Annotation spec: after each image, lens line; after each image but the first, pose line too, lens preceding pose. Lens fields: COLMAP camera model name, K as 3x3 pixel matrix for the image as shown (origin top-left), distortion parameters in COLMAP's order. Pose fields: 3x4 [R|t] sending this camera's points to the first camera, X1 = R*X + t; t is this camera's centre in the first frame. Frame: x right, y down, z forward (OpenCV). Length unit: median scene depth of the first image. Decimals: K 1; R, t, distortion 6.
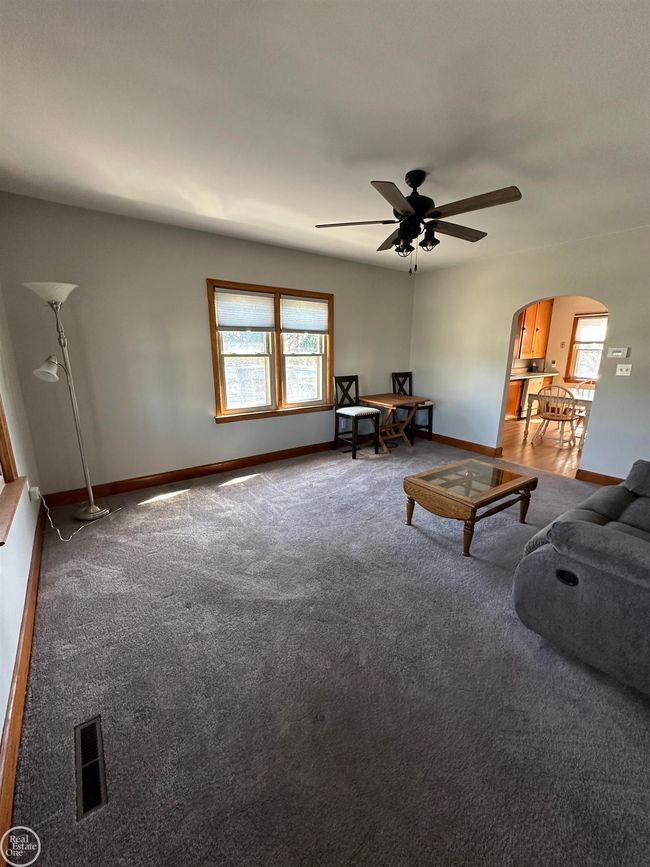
lens RADIAL K [[341.7, 0, 325.0], [0, 341.7, 433.5], [0, 0, 1]] dist [0.000191, 0.000022]
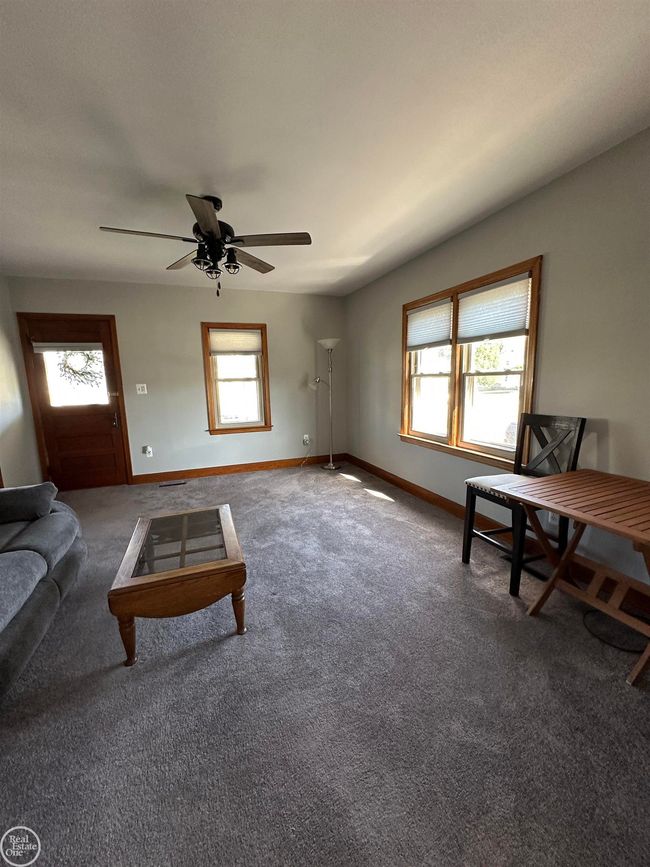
lens RADIAL K [[341.7, 0, 325.0], [0, 341.7, 433.5], [0, 0, 1]] dist [0.000191, 0.000022]
pose [[-0.247606, 0.159526, -0.955637, 0.710482], [-0.207218, 0.954808, 0.213077, -0.215674], [0.946442, 0.250785, -0.203359, 0.956488]]
